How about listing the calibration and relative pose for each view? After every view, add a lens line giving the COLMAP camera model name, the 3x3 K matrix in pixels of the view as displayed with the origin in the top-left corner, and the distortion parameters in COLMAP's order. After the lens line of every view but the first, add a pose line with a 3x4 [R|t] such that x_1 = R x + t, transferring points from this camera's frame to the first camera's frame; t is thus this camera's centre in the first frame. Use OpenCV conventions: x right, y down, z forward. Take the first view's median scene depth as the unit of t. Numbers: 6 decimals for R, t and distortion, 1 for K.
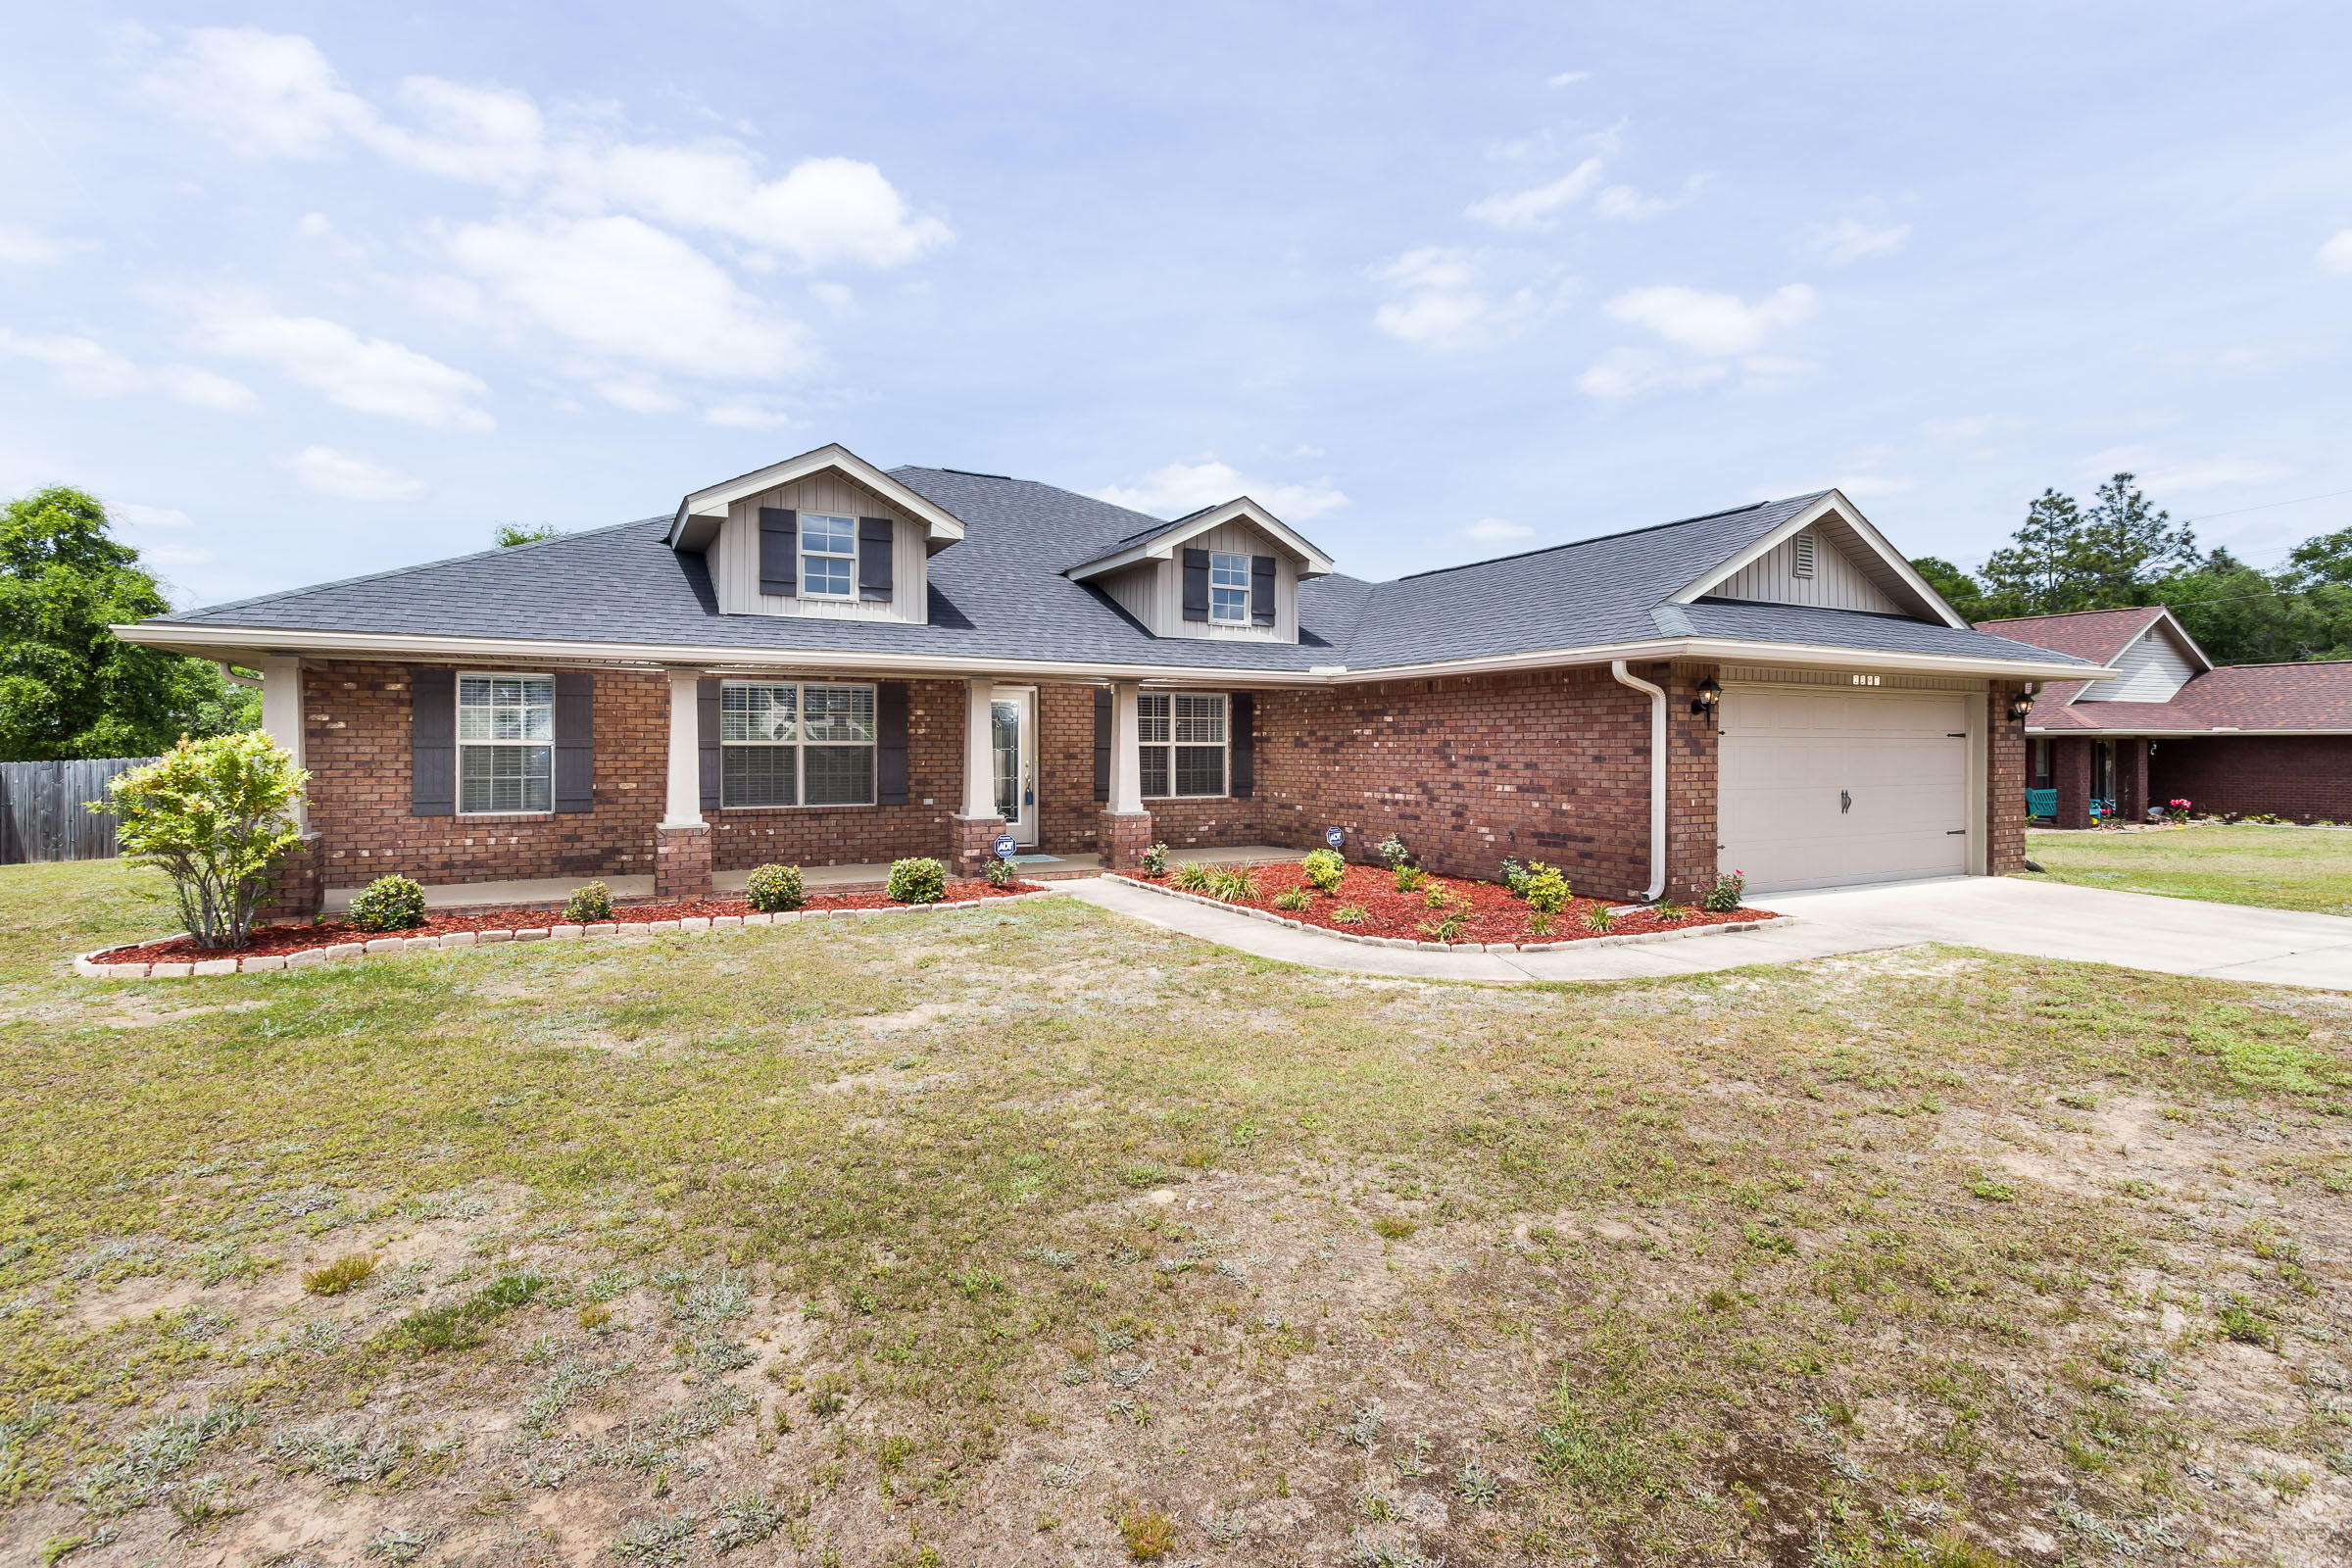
lens RADIAL K [[1115.1, 0, 1177.3], [0, 1115.1, 734.5], [0, 0, 1]] dist [0.000661, 0.000001]
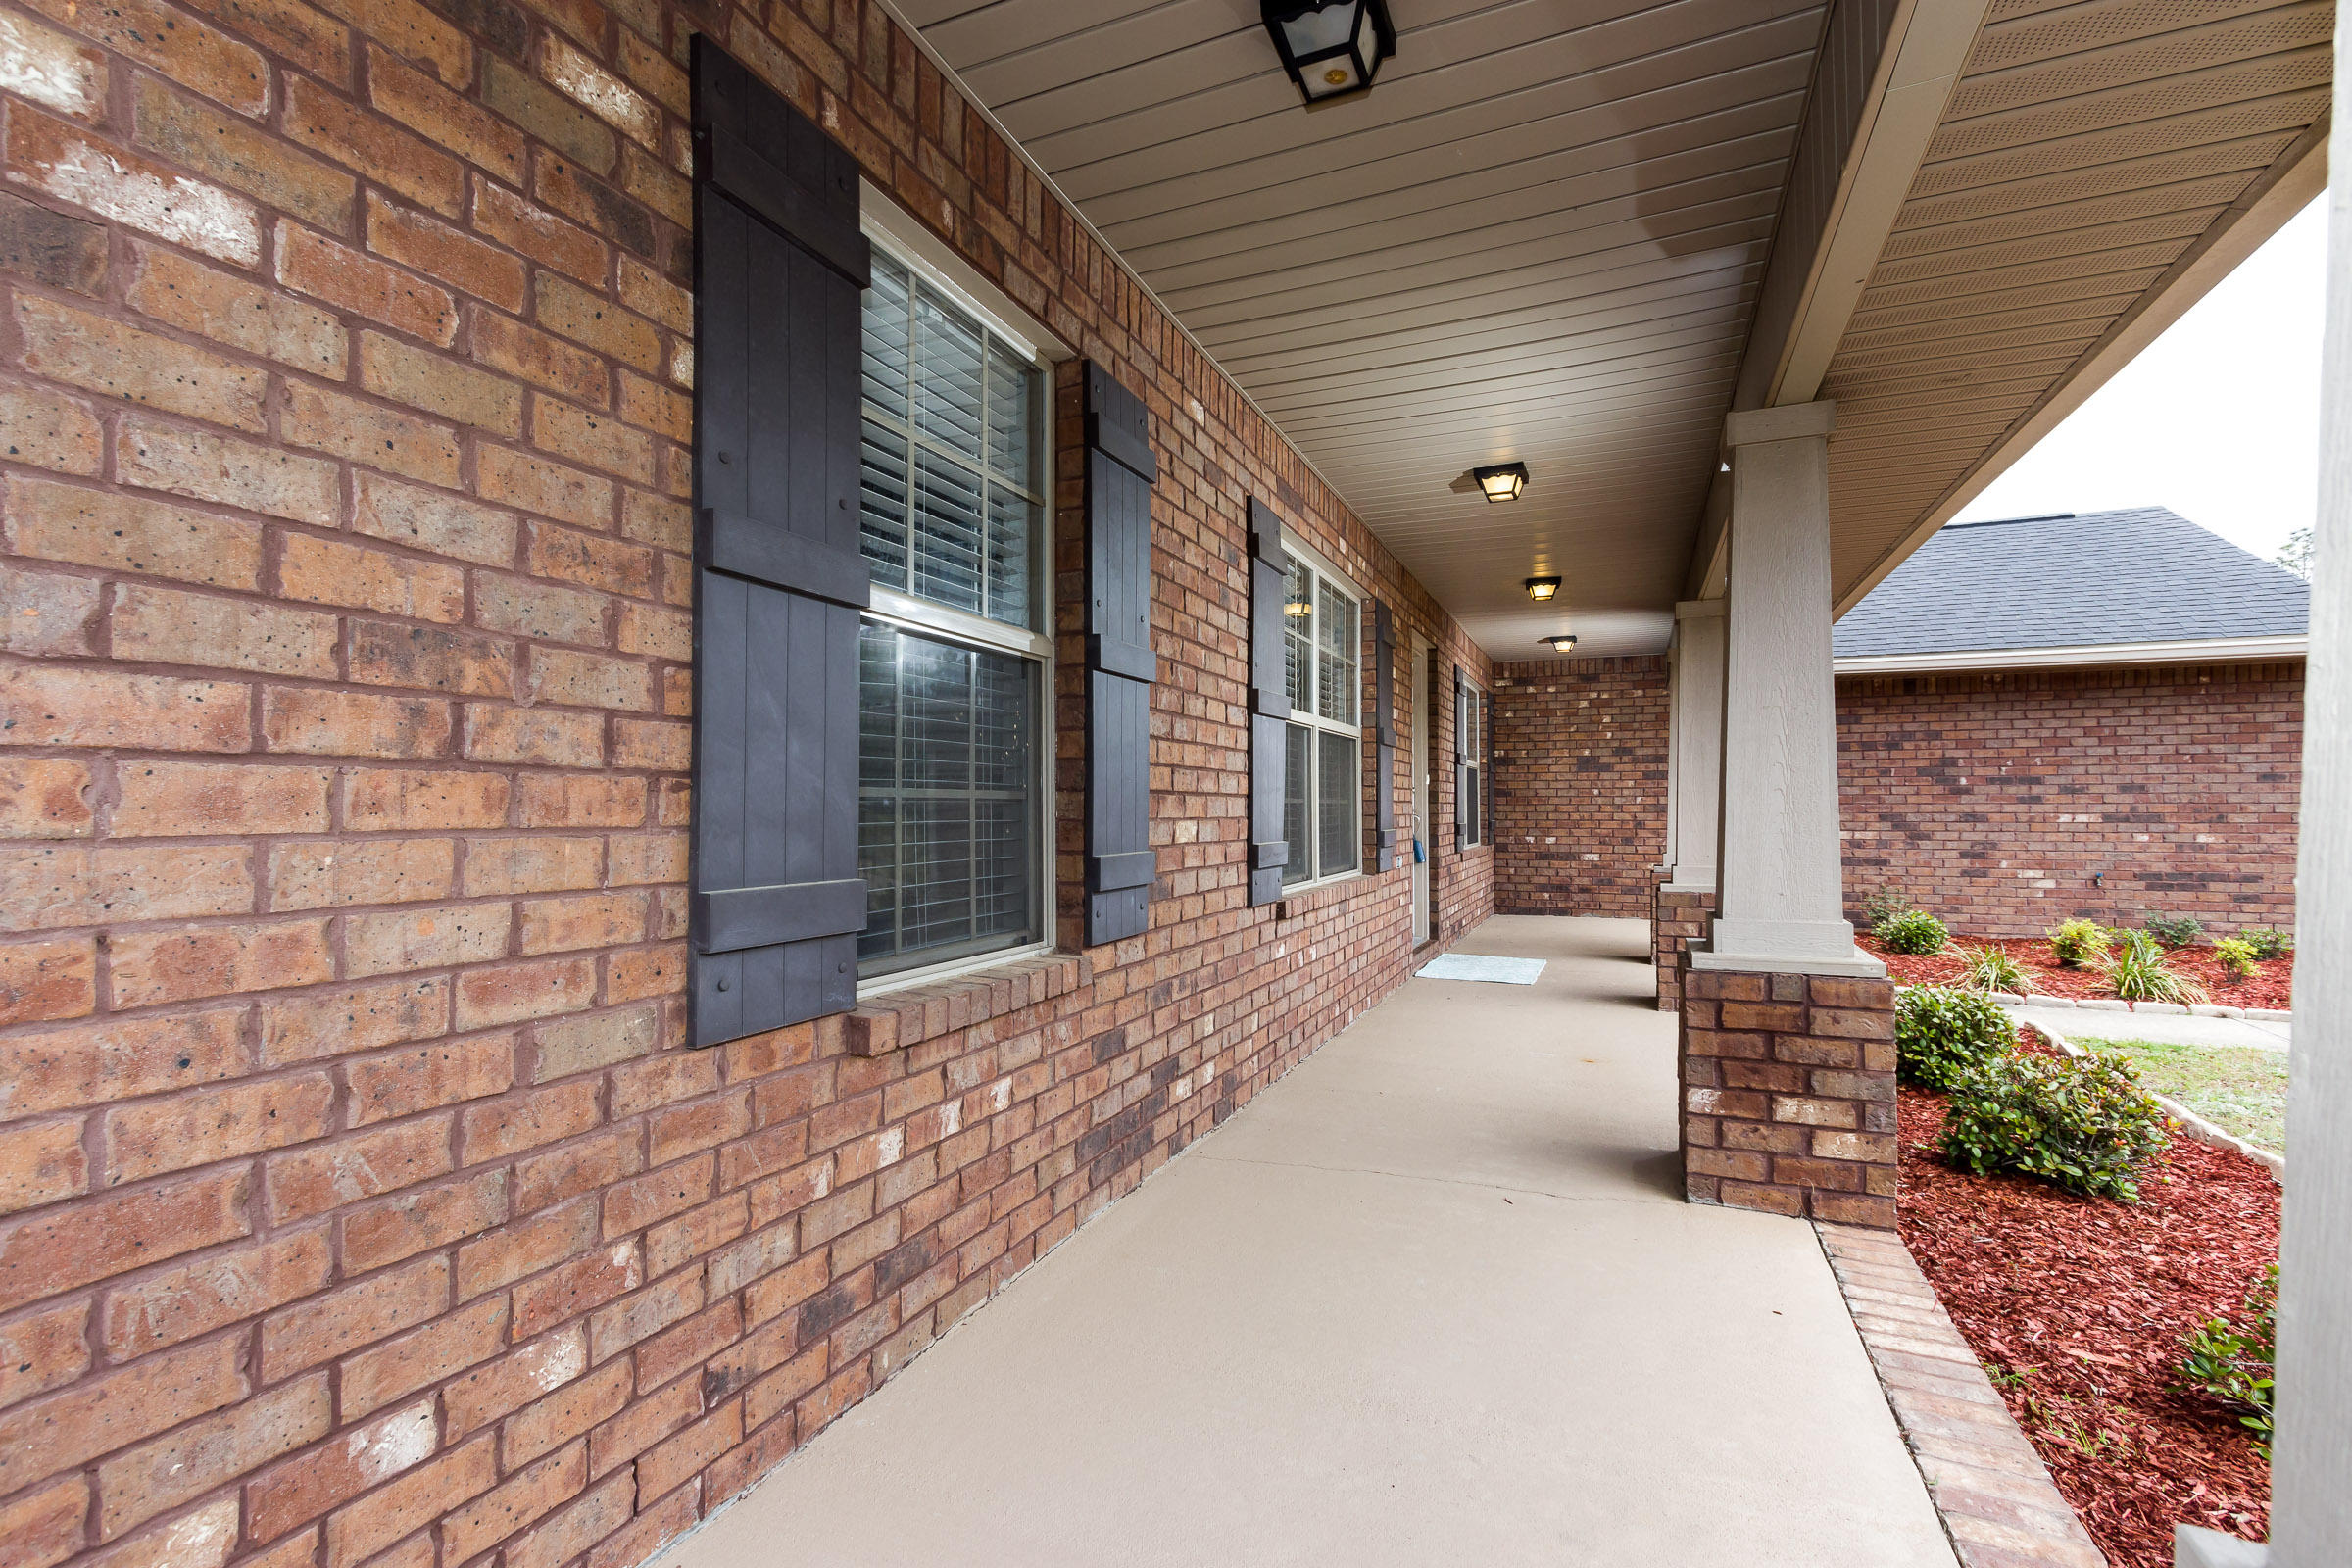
lens RADIAL K [[1081.8, 0, 1176.0], [0, 1081.8, 784.0], [0, 0, 1]] dist [-0.000530, -0.000017]
pose [[0.799398, 0.011891, 0.600684, -0.702818], [-0.006251, 0.999915, -0.011475, 0.039536], [-0.600769, 0.005418, 0.799404, 0.831944]]
